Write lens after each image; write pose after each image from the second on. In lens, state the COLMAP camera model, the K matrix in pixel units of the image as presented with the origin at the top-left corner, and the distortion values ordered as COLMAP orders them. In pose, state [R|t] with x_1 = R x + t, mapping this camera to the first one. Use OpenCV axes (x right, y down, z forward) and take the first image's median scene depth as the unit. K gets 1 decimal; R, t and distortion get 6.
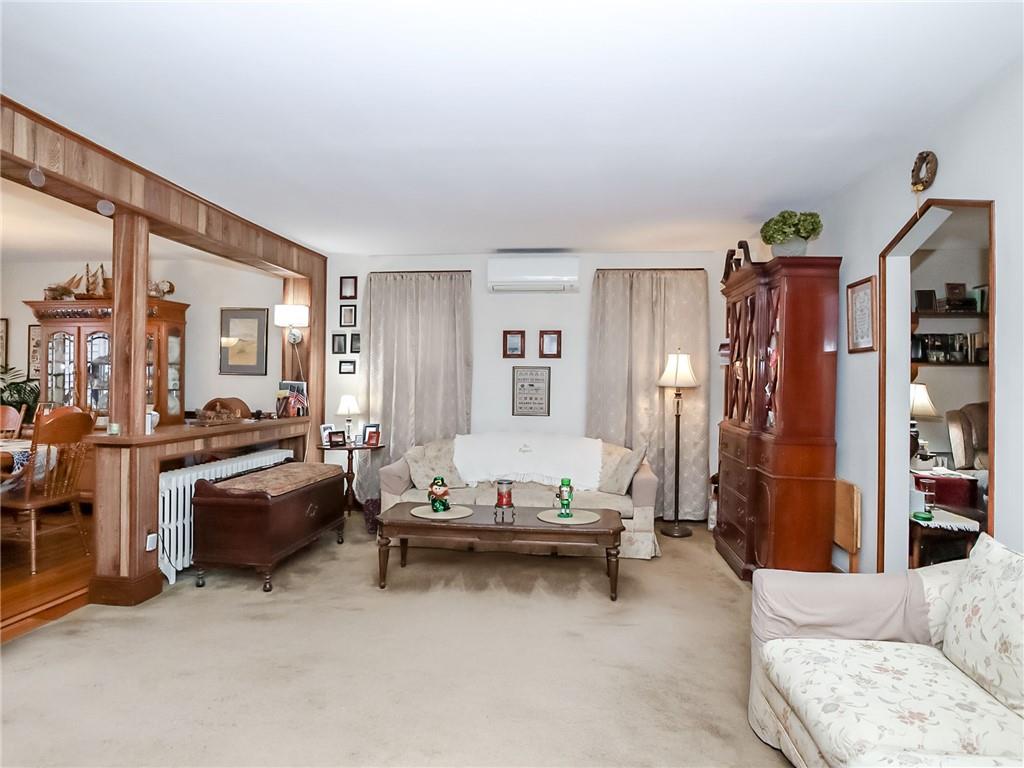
lens RADIAL K [[589.1, 0, 512.7], [0, 589.1, 384.8], [0, 0, 1]] dist [-0.043988, -0.001424]
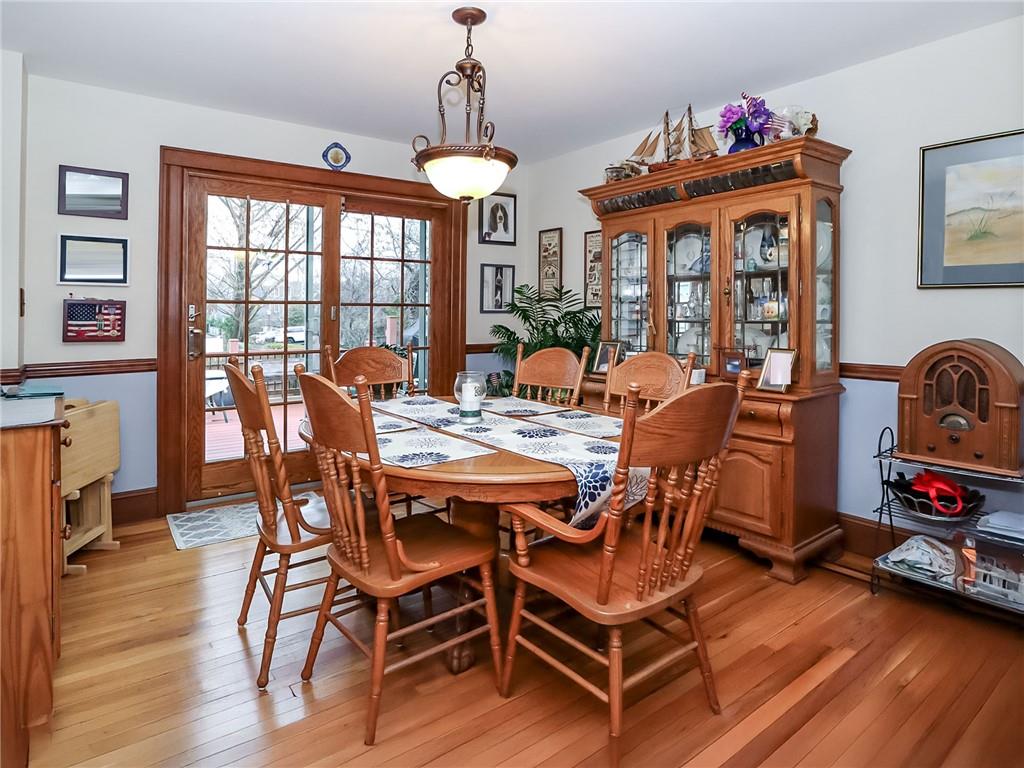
lens RADIAL K [[589.1, 0, 511.2], [0, 589.1, 384.2], [0, 0, 1]] dist [-0.043988, -0.001424]
pose [[0.689542, 0.072809, -0.720577, -0.388449], [0.014852, 0.993303, 0.114578, 0.000564], [0.724094, -0.089708, 0.683842, 0.432994]]
